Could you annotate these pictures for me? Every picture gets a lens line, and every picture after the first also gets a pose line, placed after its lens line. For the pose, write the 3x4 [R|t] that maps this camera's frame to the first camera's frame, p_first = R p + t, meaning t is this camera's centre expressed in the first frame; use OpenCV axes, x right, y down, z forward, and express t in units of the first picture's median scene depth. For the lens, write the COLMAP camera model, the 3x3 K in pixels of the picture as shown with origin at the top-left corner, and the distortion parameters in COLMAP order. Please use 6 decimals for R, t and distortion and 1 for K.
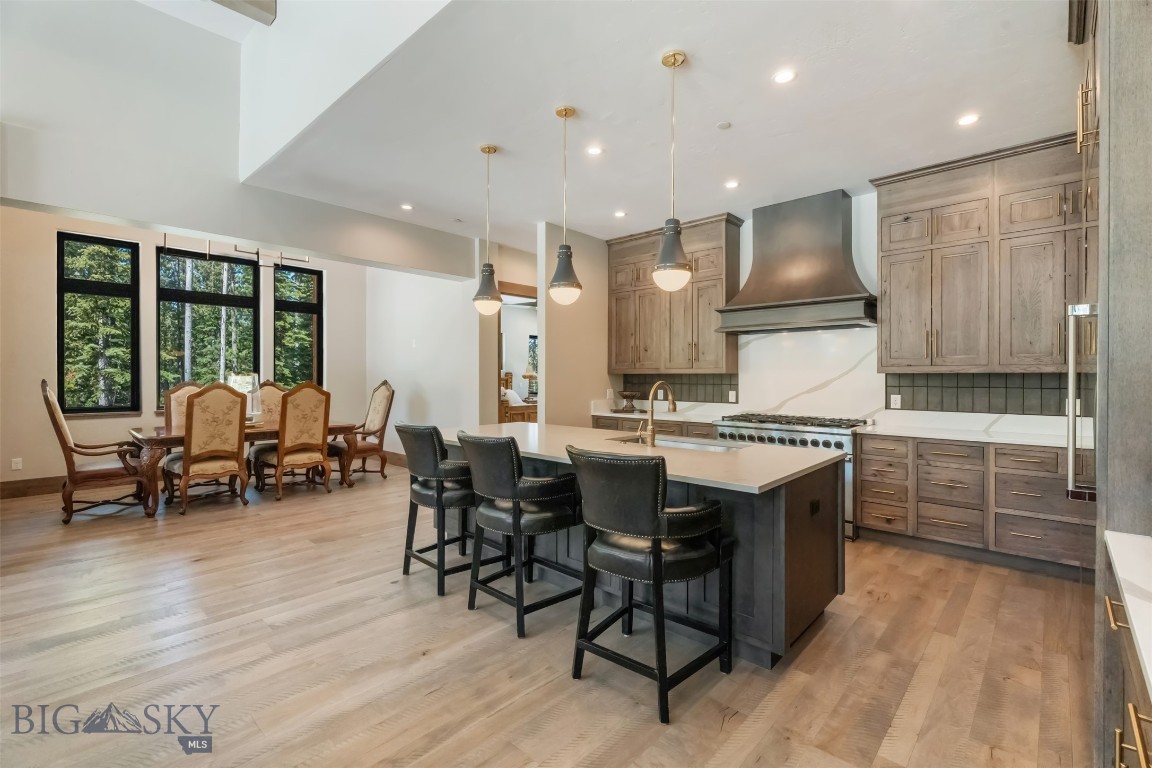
lens RADIAL K [[515.8, 0, 575.3], [0, 515.8, 377.6], [0, 0, 1]] dist [0.001501, 0.000603]
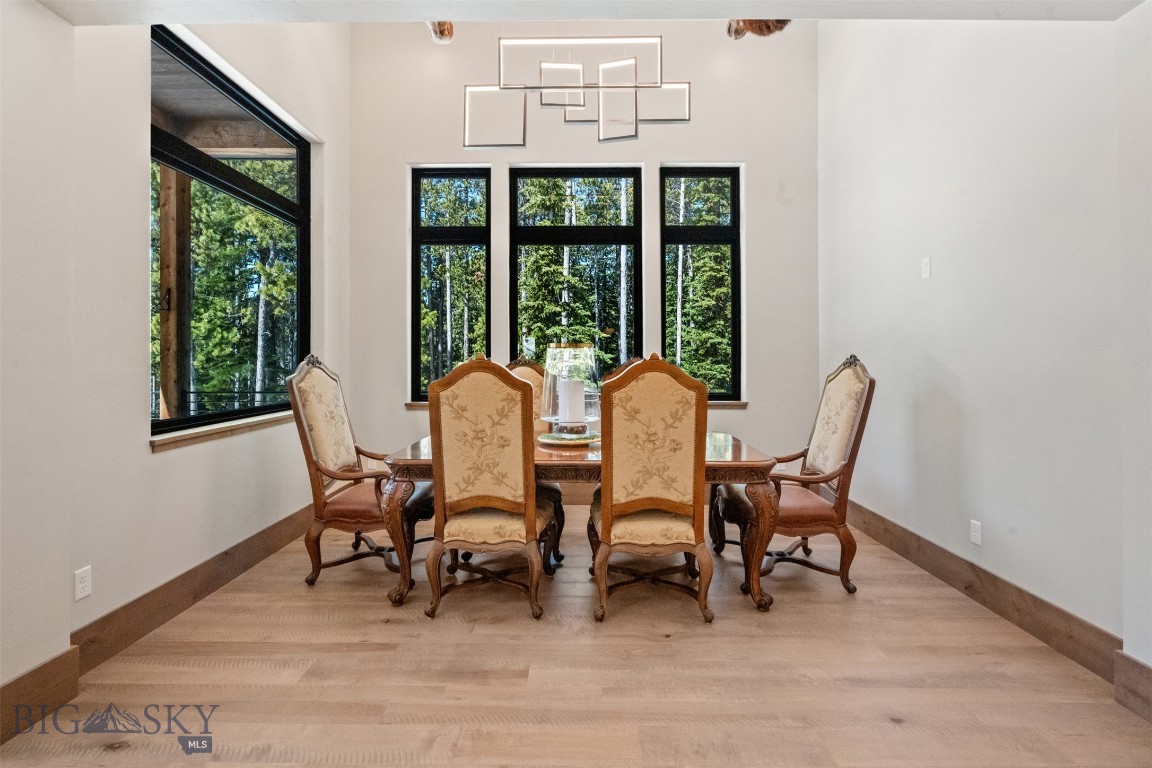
lens RADIAL K [[554.4, 0, 572.9], [0, 554.4, 362.2], [0, 0, 1]] dist [0.000951, 0.000209]
pose [[0.669845, -0.000512, -0.742500, -0.241291], [0.002575, 0.999995, 0.001633, 0.011917], [0.742496, -0.003006, 0.669844, 0.689754]]
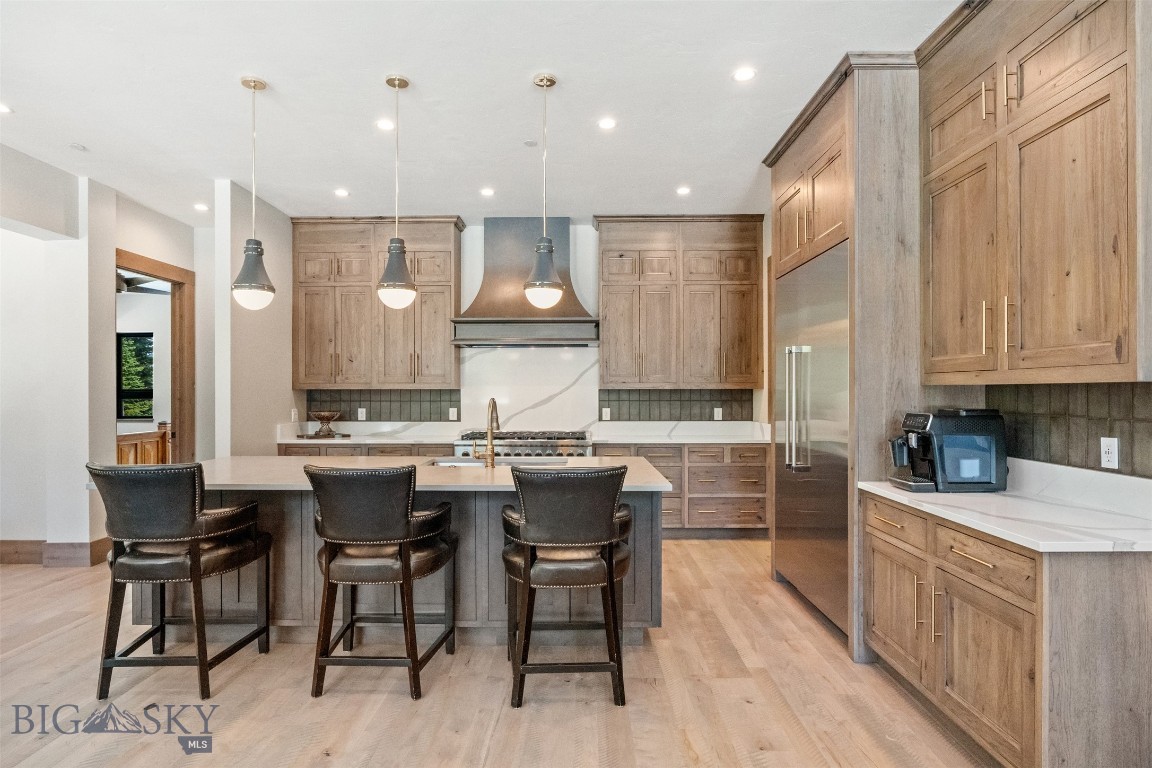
lens RADIAL K [[625.2, 0, 576.9], [0, 625.2, 391.3], [0, 0, 1]] dist [-0.004038, 0.000713]
pose [[0.737961, -0.002683, 0.674838, -0.300382], [0.004130, 0.999991, -0.000540, -0.002654], [-0.674830, 0.003186, 0.737966, 0.025924]]
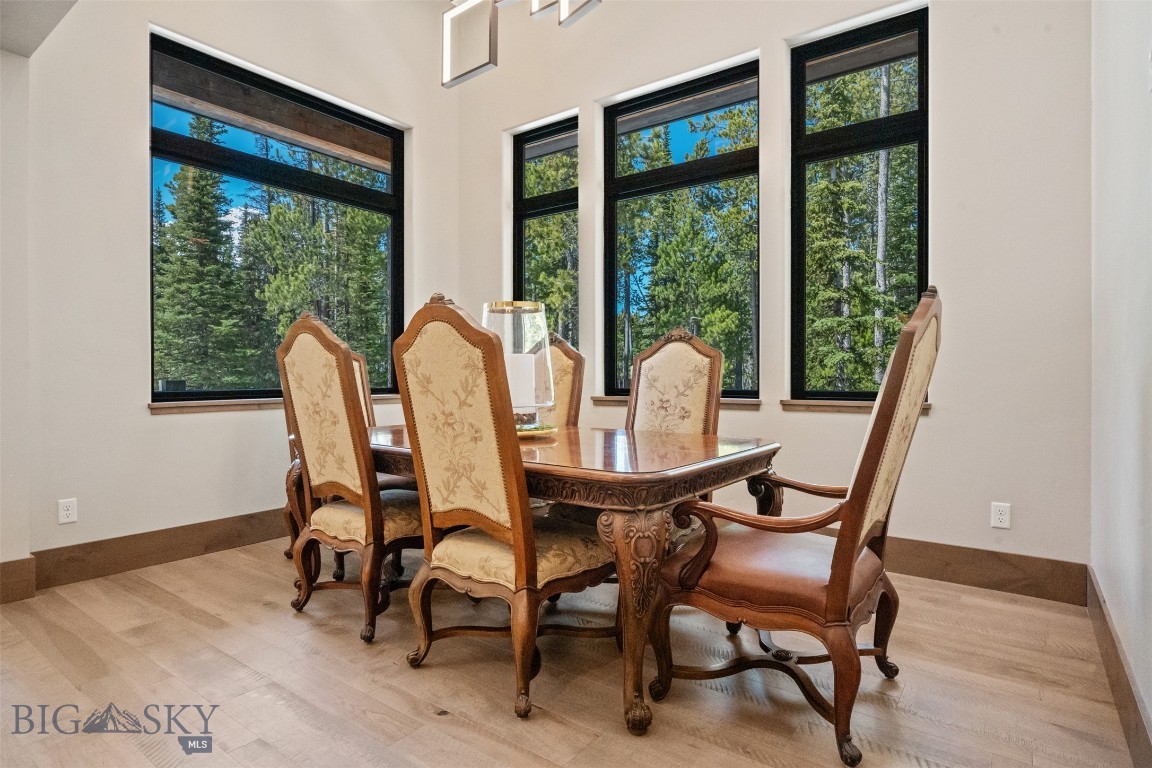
lens RADIAL K [[608.4, 0, 576.0], [0, 608.4, 384.0], [0, 0, 1]] dist [0.000195, 0.000443]
pose [[0.110398, 0.008475, -0.993851, -0.183483], [-0.000949, 0.999964, 0.008422, 0.055417], [0.993887, 0.000013, 0.110402, 1.111082]]
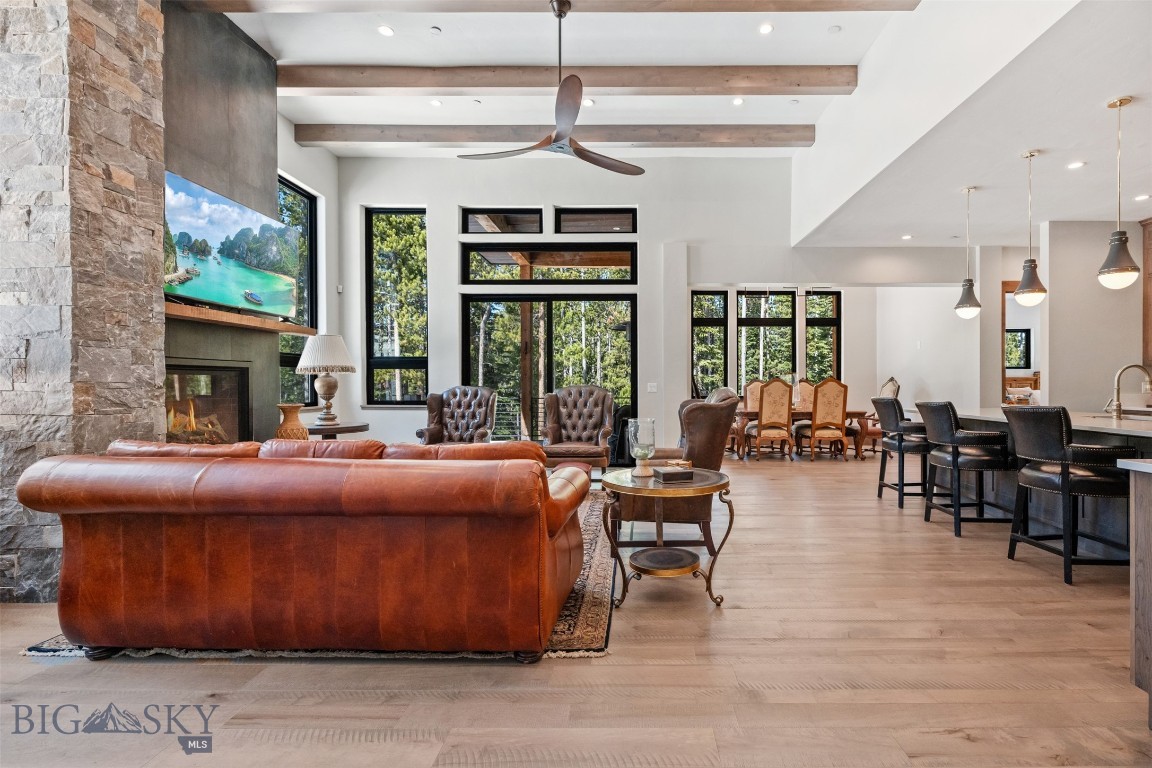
lens RADIAL K [[536.3, 0, 636.9], [0, 536.3, 389.3], [0, 0, 1]] dist [0.000336, -0.000081]
pose [[0.688597, 0.002833, -0.725139, 0.165792], [0.002362, 0.999978, 0.006149, 0.031873], [0.725140, -0.005947, 0.688576, -0.373806]]
